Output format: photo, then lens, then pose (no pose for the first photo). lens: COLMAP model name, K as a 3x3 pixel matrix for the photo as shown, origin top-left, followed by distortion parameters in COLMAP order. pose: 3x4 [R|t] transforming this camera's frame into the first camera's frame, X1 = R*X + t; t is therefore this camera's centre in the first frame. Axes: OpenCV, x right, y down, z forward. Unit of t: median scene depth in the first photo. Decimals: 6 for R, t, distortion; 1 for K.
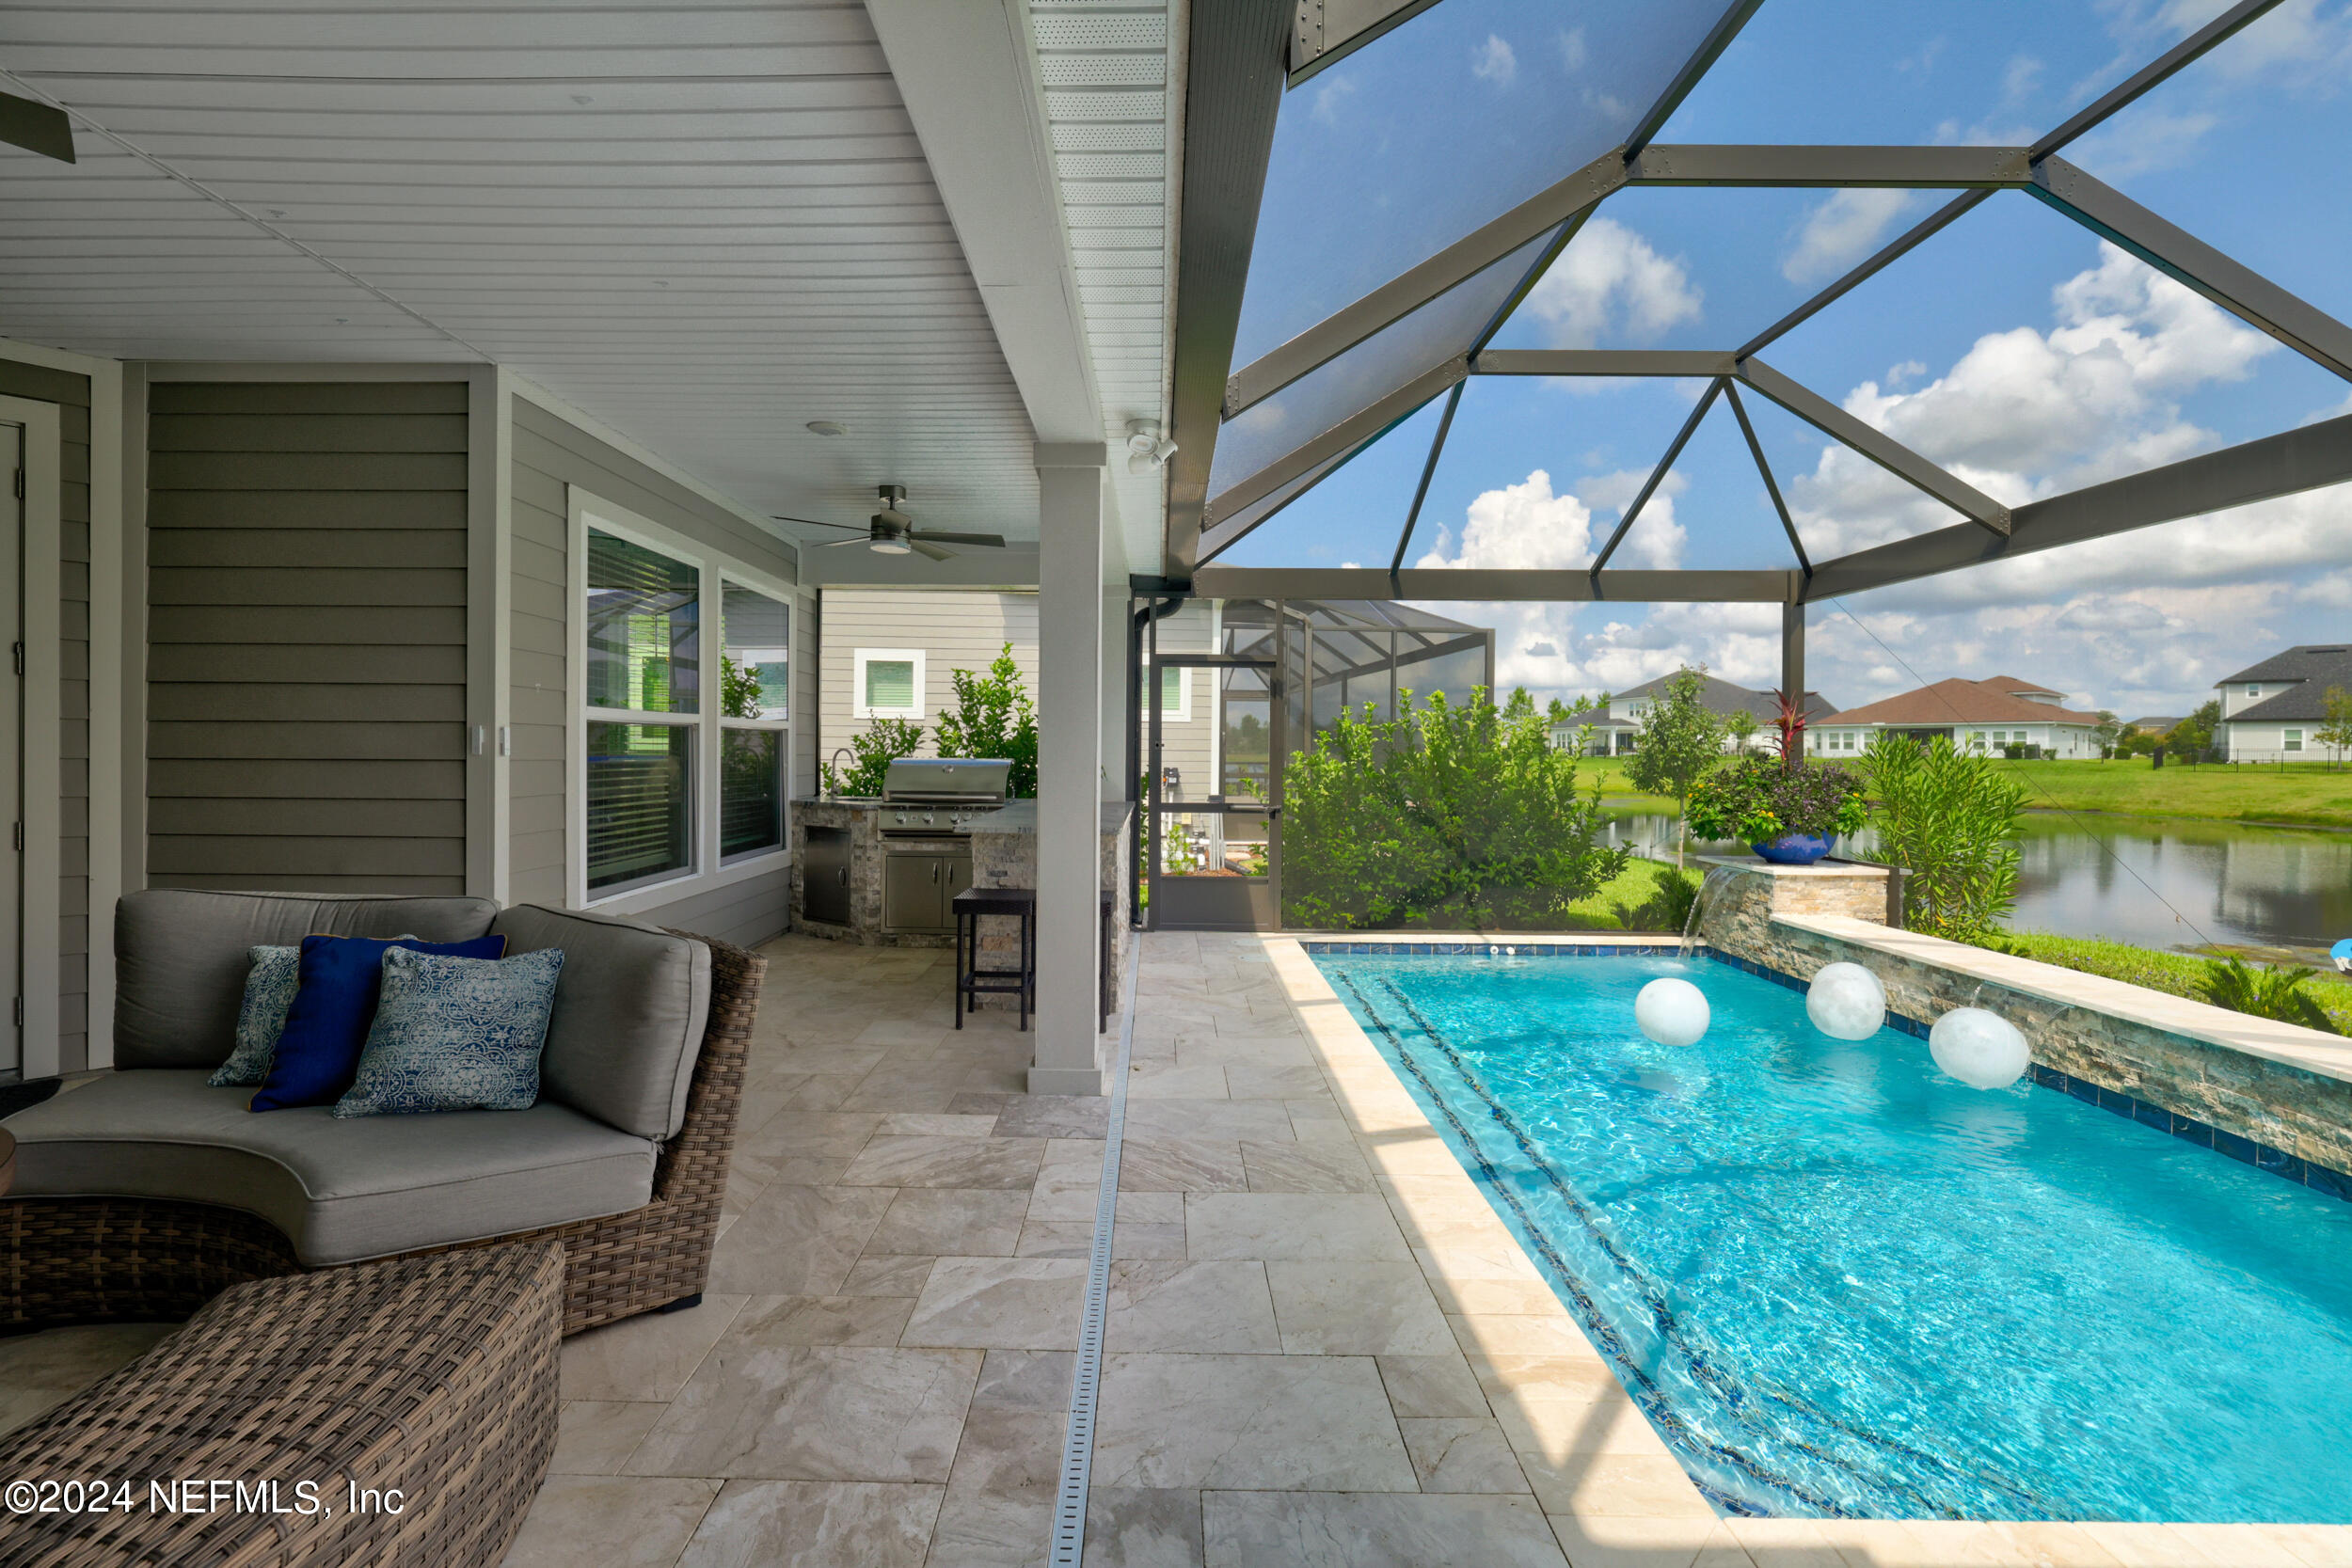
lens RADIAL K [[983.5, 0, 1148.9], [0, 983.5, 759.3], [0, 0, 1]] dist [-0.002384, 0.000256]
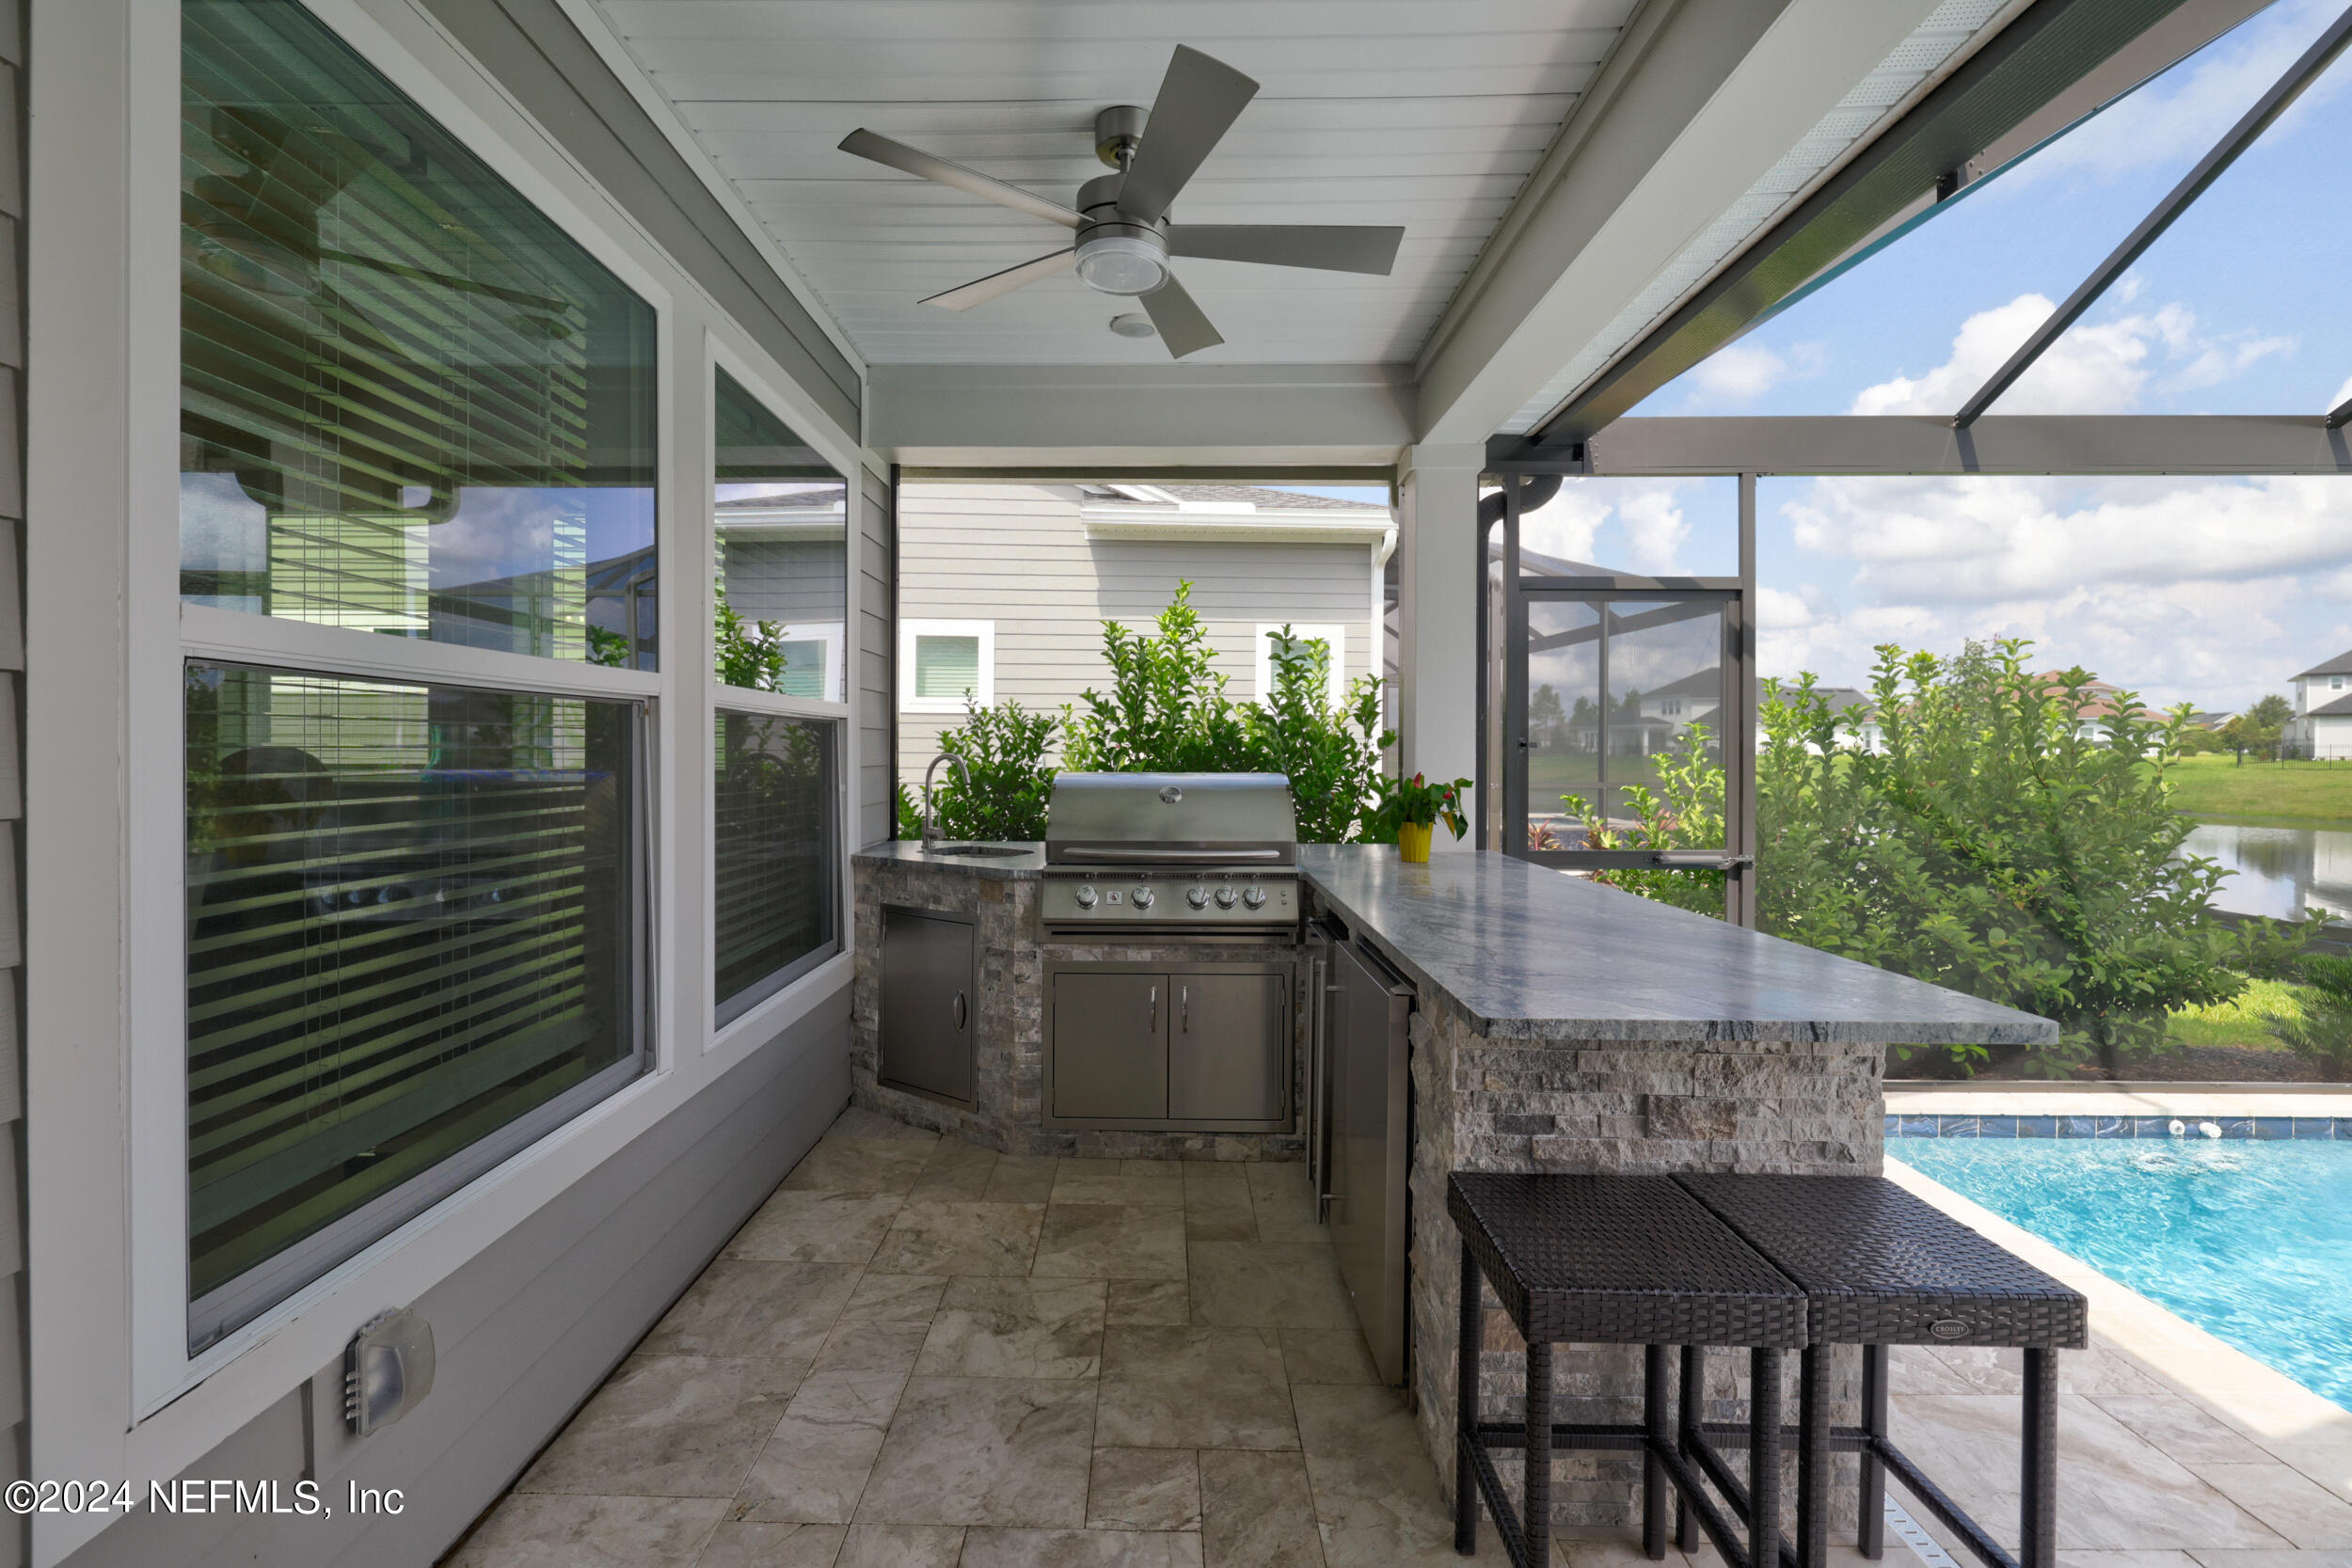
lens RADIAL K [[983.5, 0, 1145.8], [0, 983.5, 766.4], [0, 0, 1]] dist [-0.002384, 0.000256]
pose [[0.999948, -0.005770, -0.008390, -0.213154], [0.005806, 0.999974, 0.004285, -0.006693], [0.008365, -0.004333, 0.999956, 0.502487]]
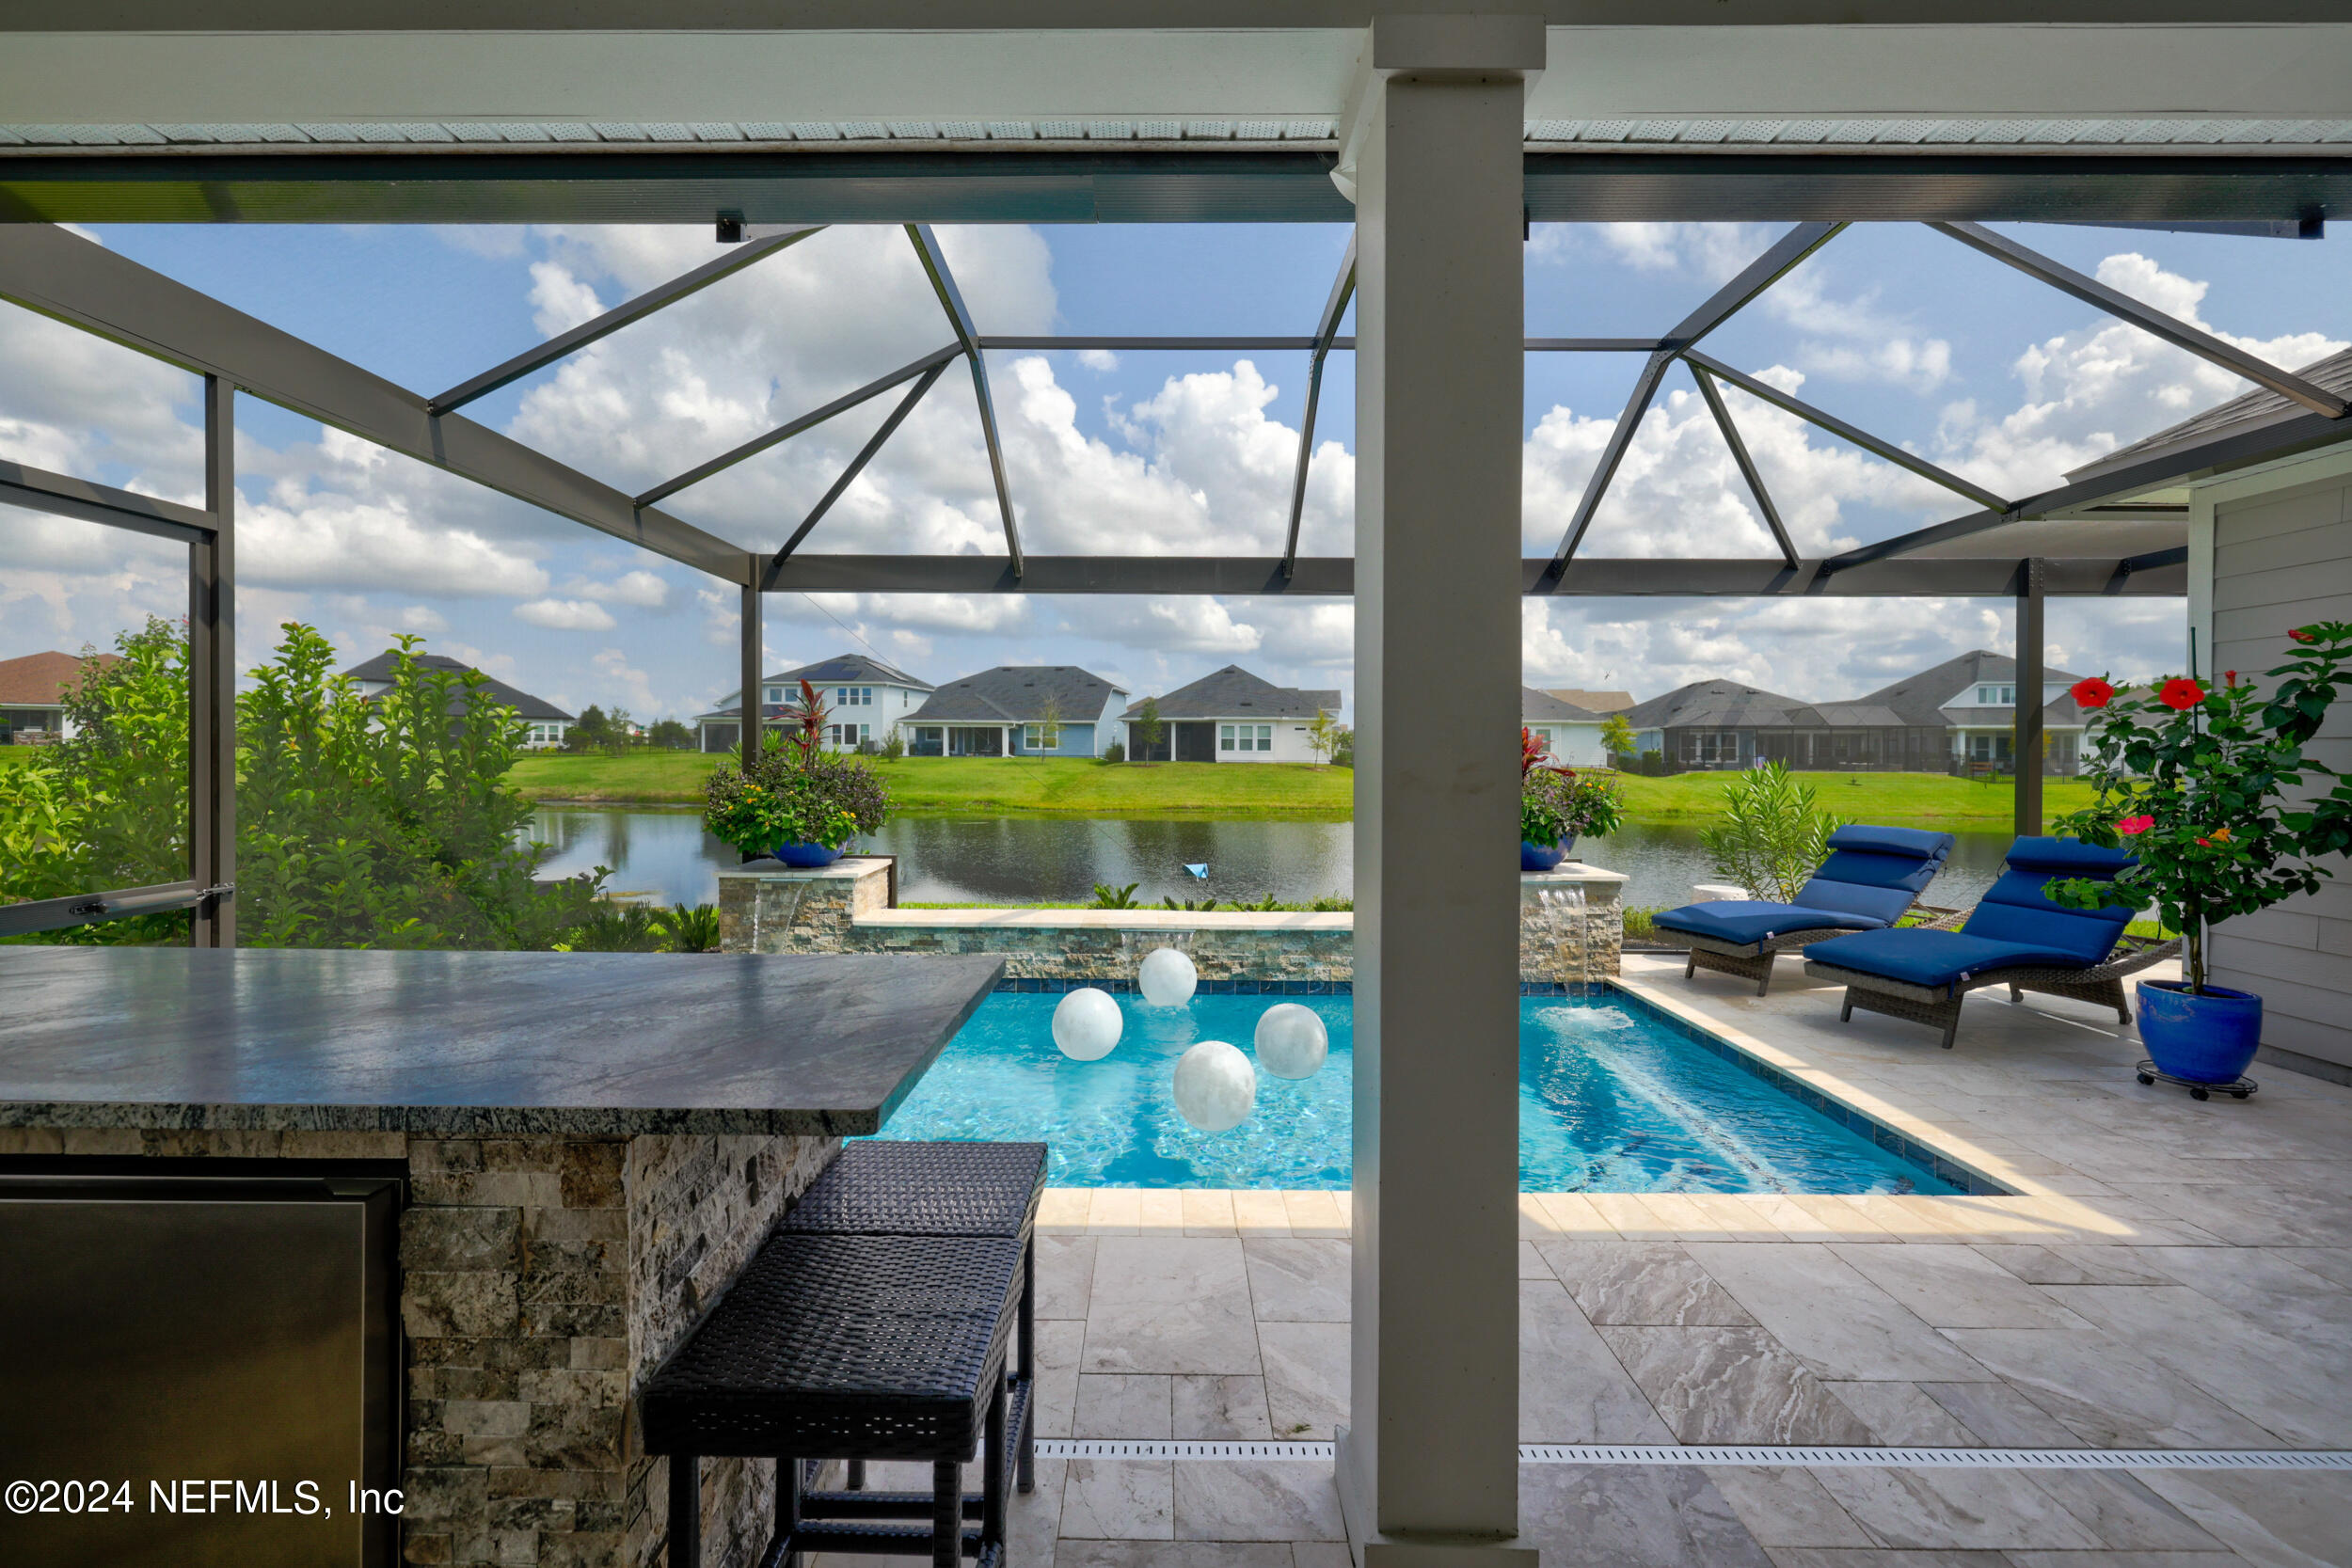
lens RADIAL K [[983.5, 0, 1155.1], [0, 983.5, 762.4], [0, 0, 1]] dist [-0.002384, 0.000256]
pose [[-0.002050, -0.017676, 0.999842, -0.305530], [0.001943, 0.999842, 0.017680, -0.011077], [-0.999996, 0.001979, -0.002015, 0.674903]]
